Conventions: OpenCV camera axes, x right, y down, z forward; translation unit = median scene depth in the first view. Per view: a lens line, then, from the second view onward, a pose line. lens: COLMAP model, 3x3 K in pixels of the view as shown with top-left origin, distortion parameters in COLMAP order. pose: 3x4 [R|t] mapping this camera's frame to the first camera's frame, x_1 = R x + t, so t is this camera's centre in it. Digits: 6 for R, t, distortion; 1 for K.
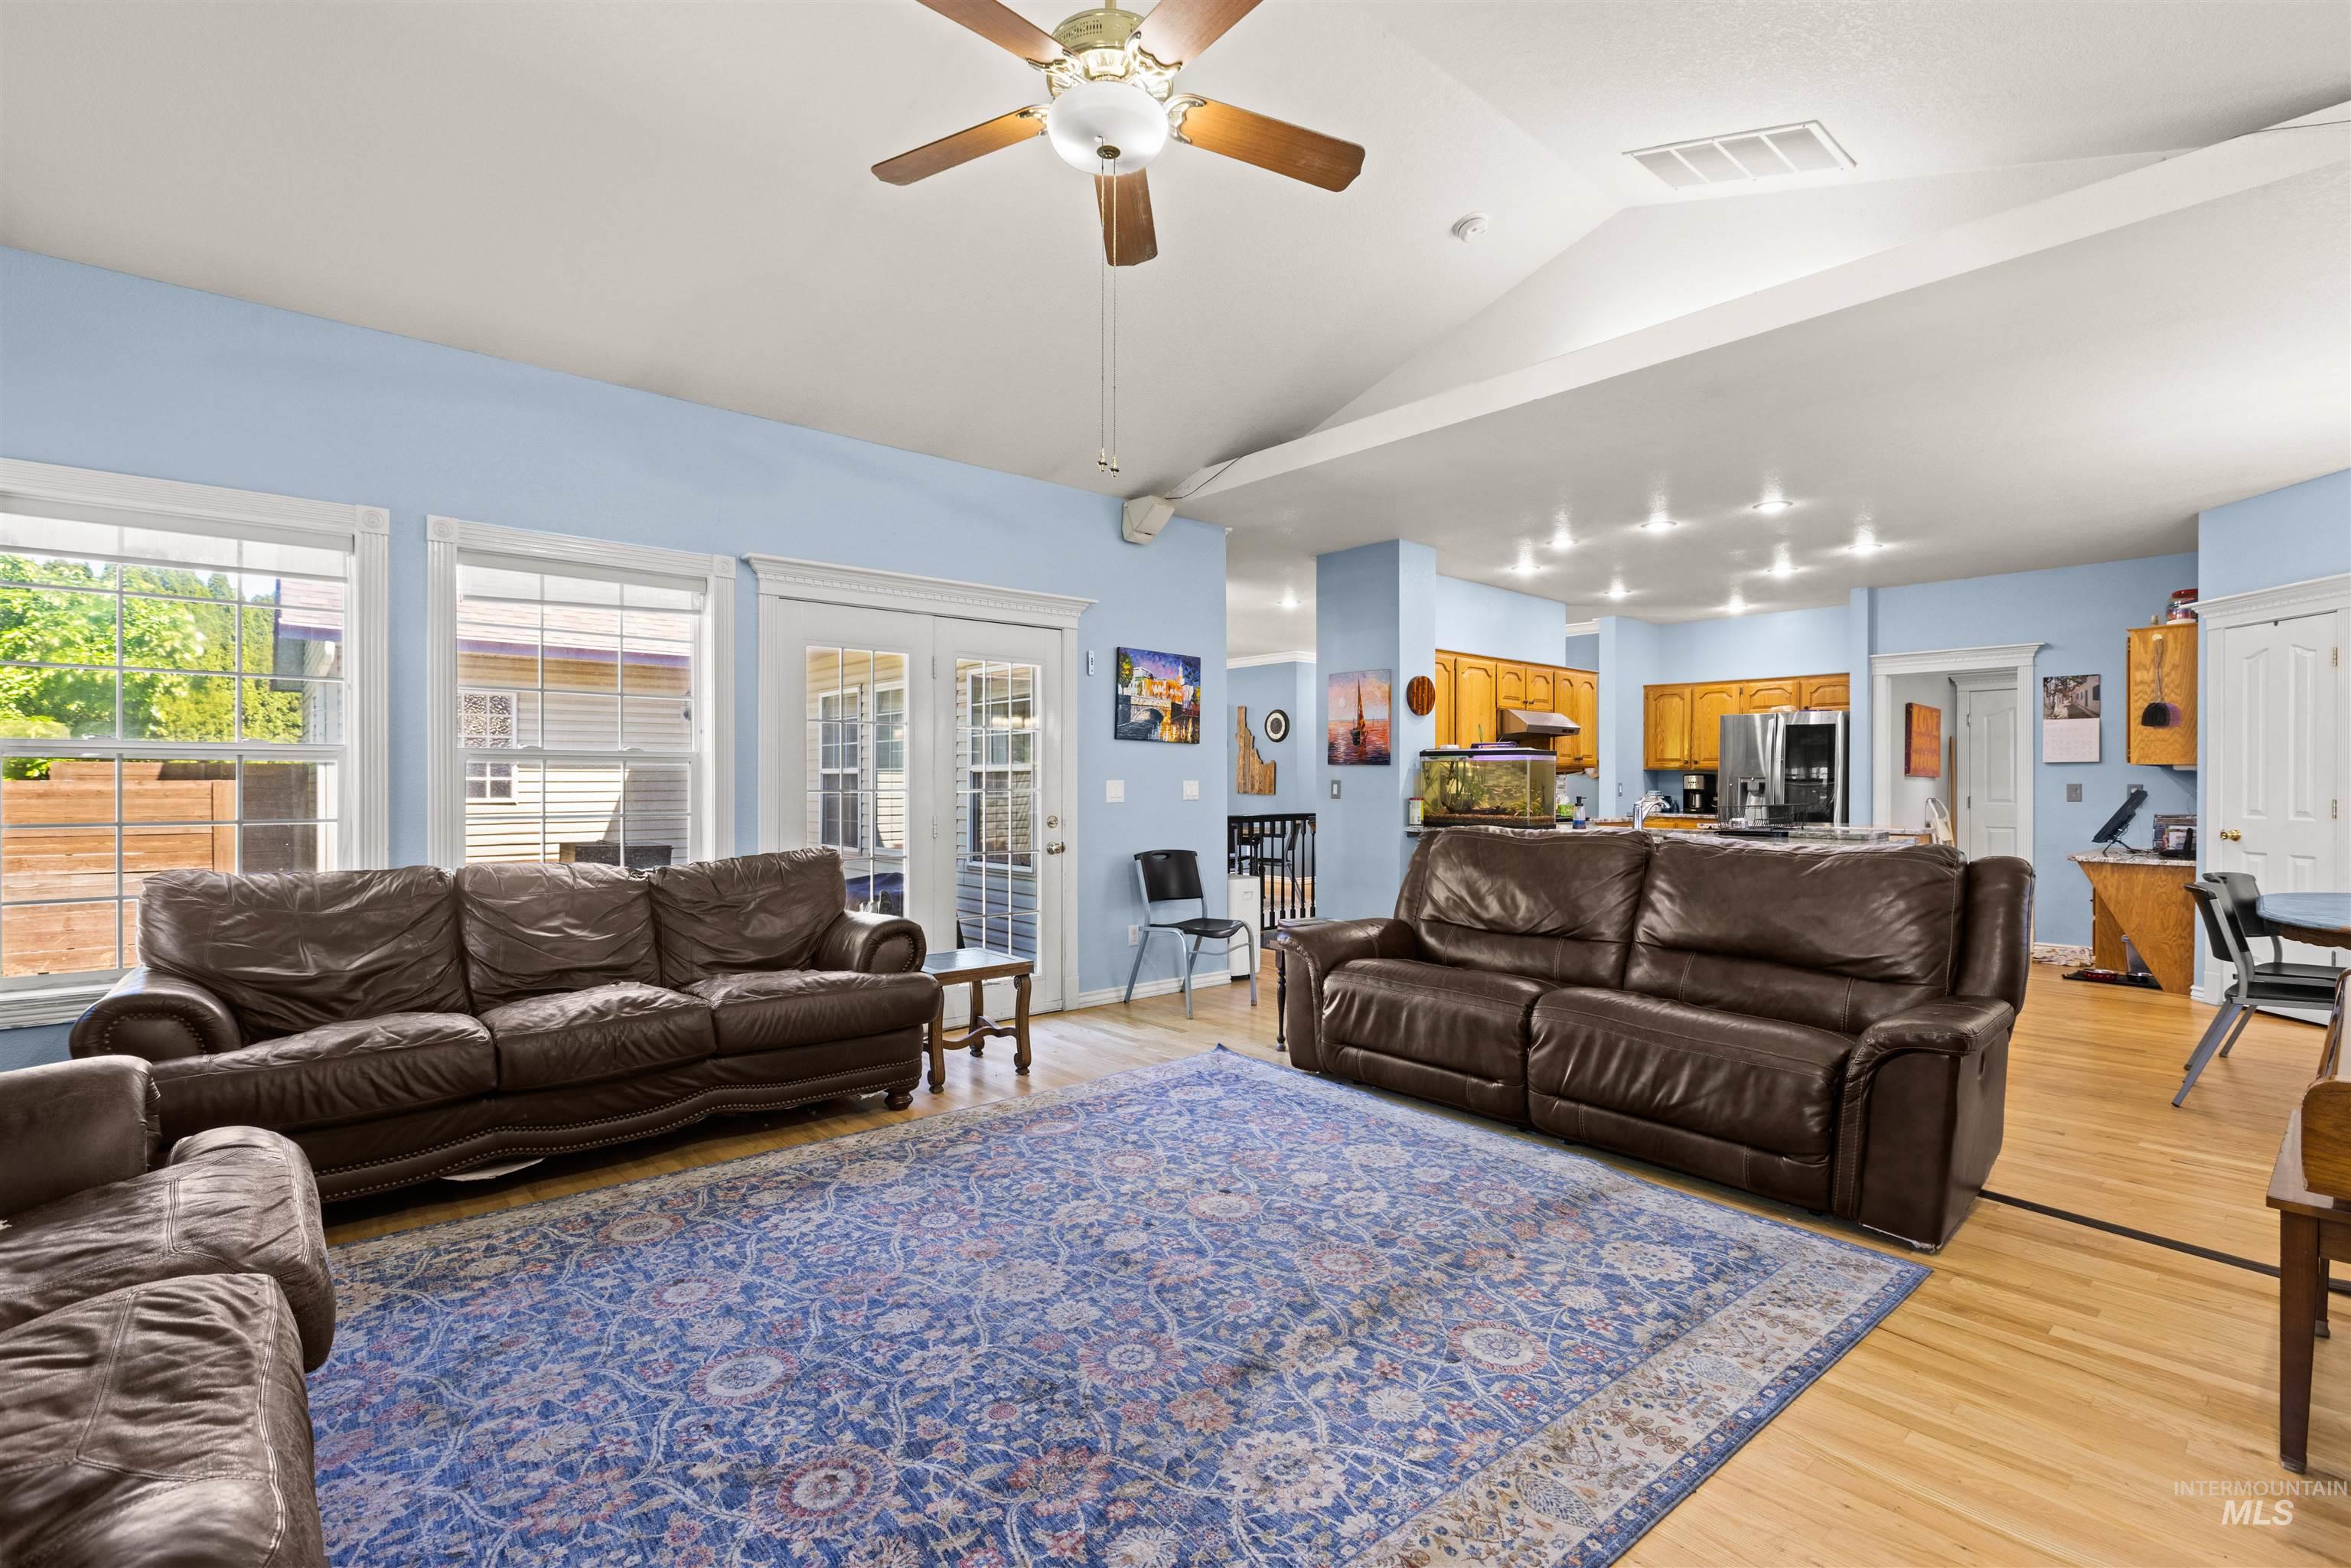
lens RADIAL K [[1060.4, 0, 1166.6], [0, 1060.4, 780.6], [0, 0, 1]] dist [-0.002610, 0.001290]
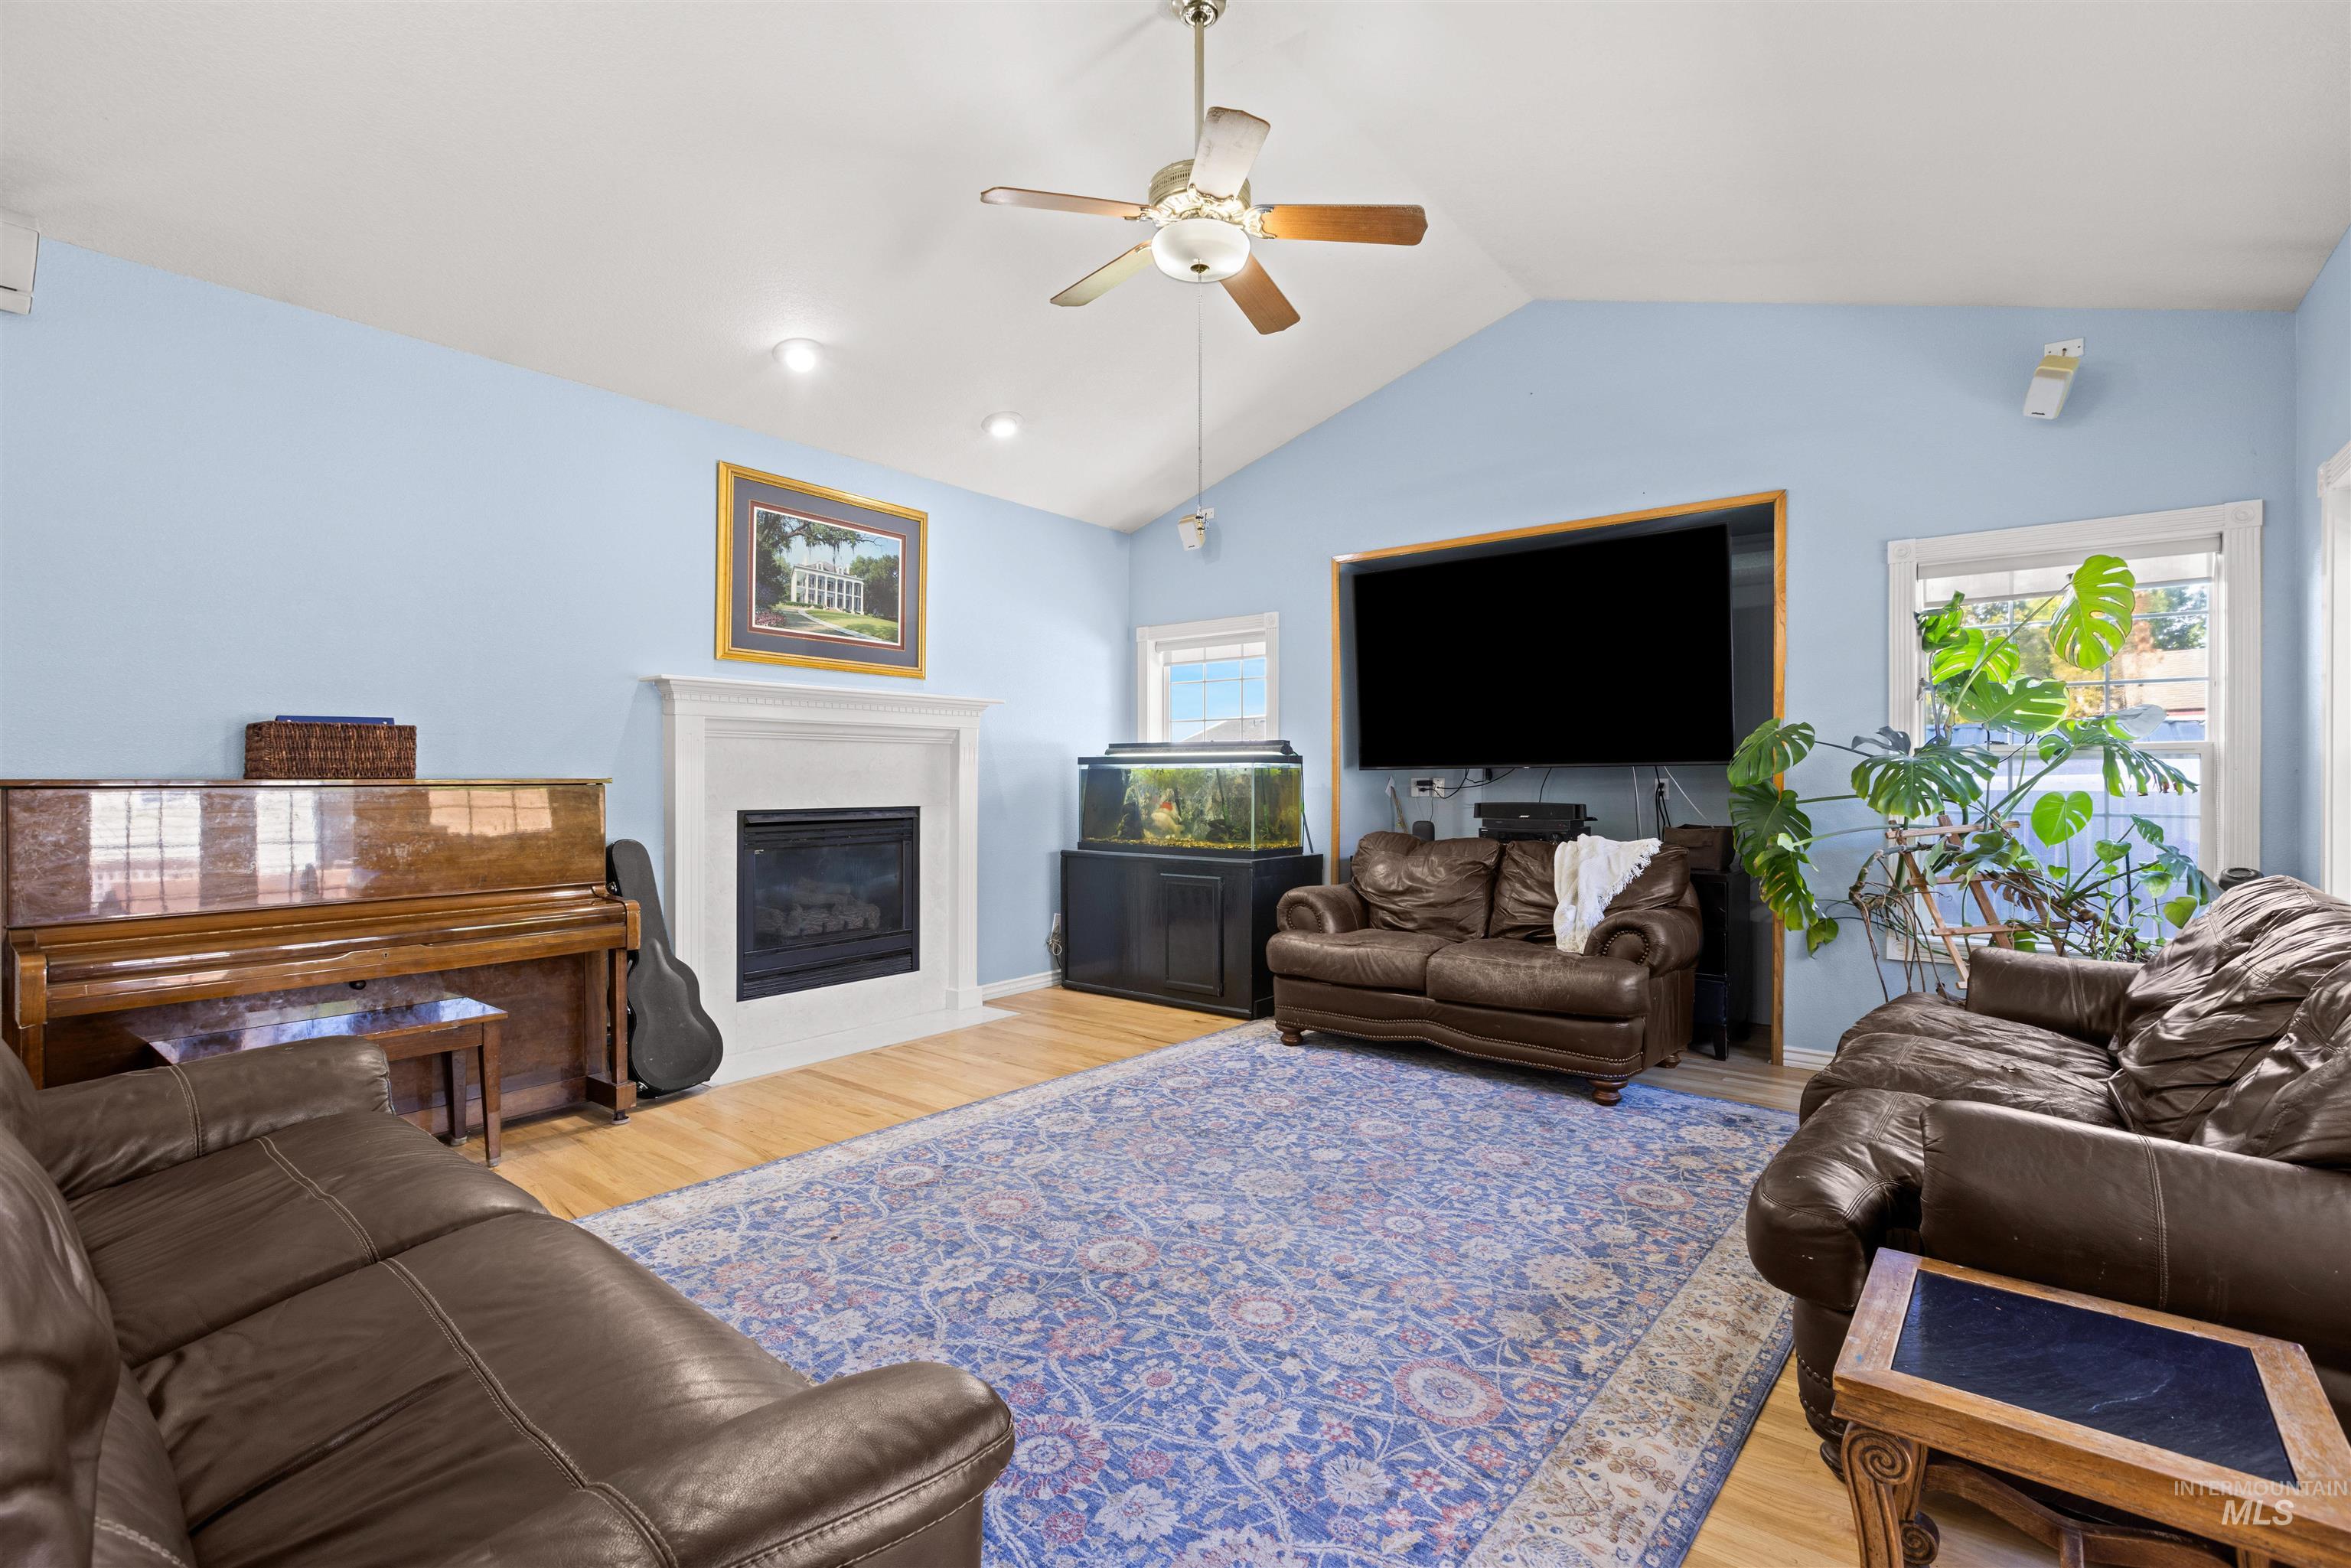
lens RADIAL K [[1060.4, 0, 1182.1], [0, 1060.4, 774.9], [0, 0, 1]] dist [-0.002610, 0.001290]
pose [[-0.981427, -0.000776, -0.191833, 0.151897], [-0.000993, 0.999999, 0.001038, -0.002194], [0.191832, 0.001209, -0.981427, 1.654084]]
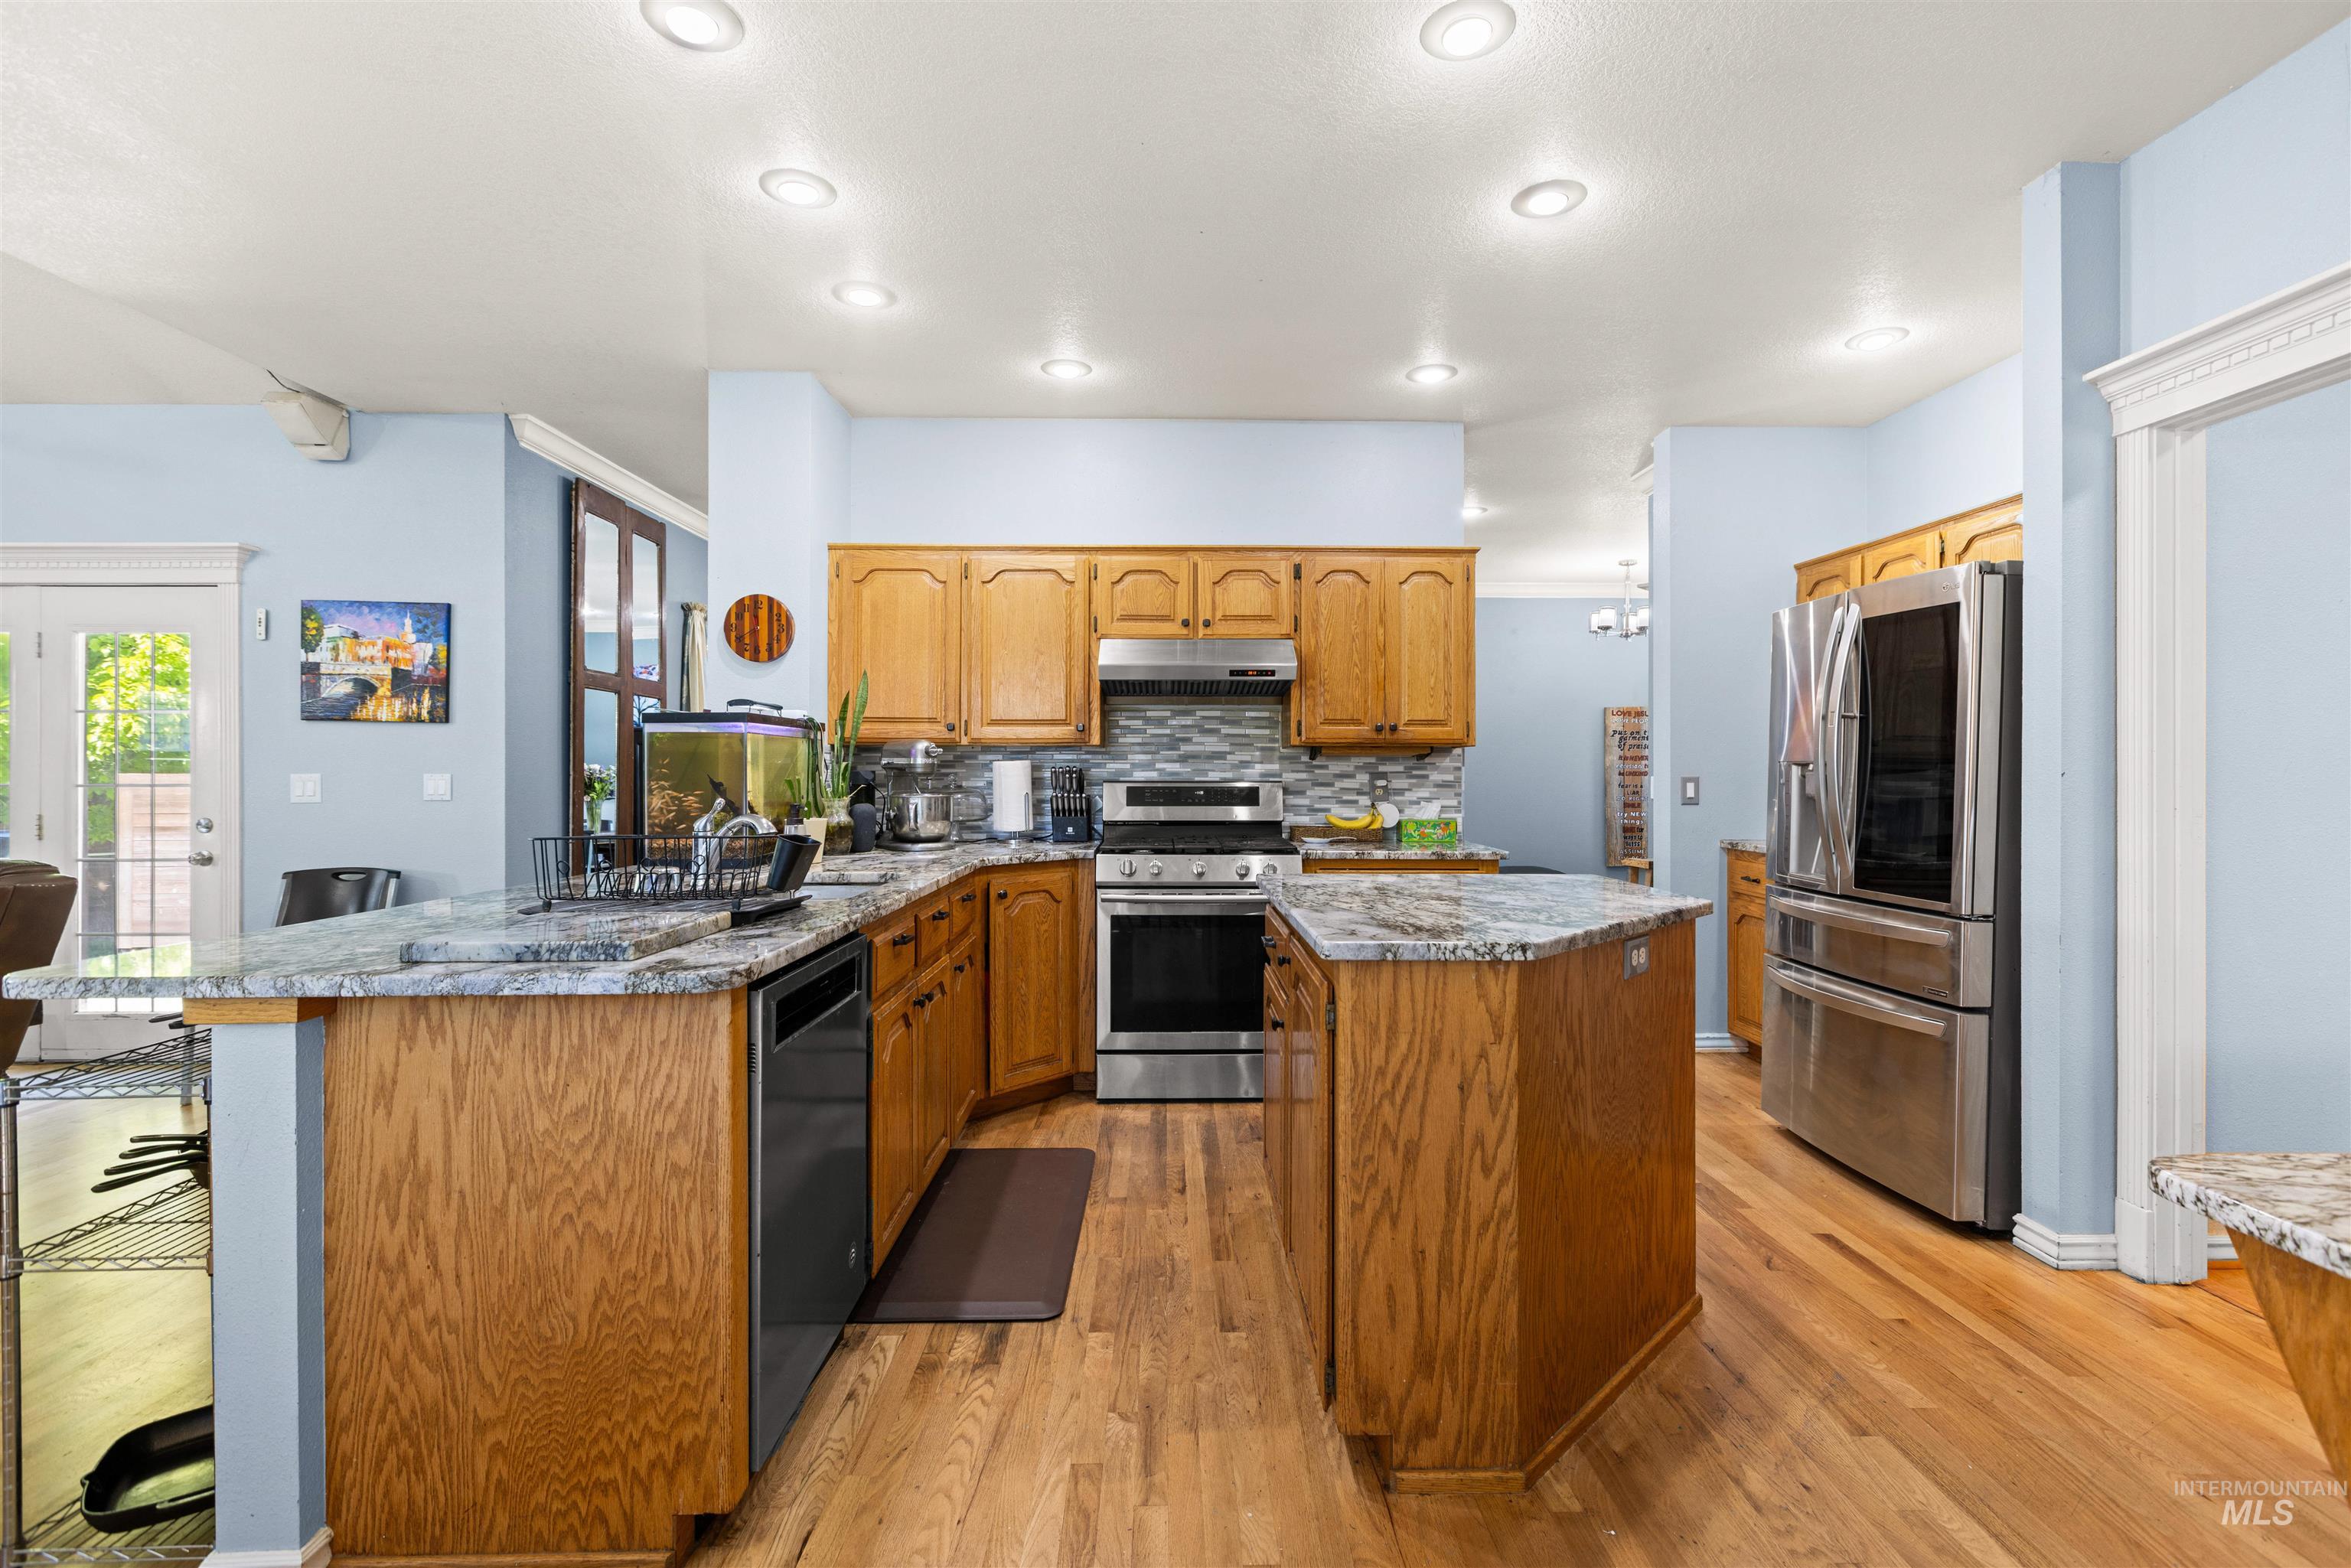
lens RADIAL K [[1060.4, 0, 1181.6], [0, 1060.4, 783.8], [0, 0, 1]] dist [-0.002610, 0.001290]
pose [[0.774863, 0.002293, -0.632125, 1.618886], [0.000487, 0.999991, 0.004224, 0.007342], [0.632129, -0.003581, 0.774855, 1.400290]]
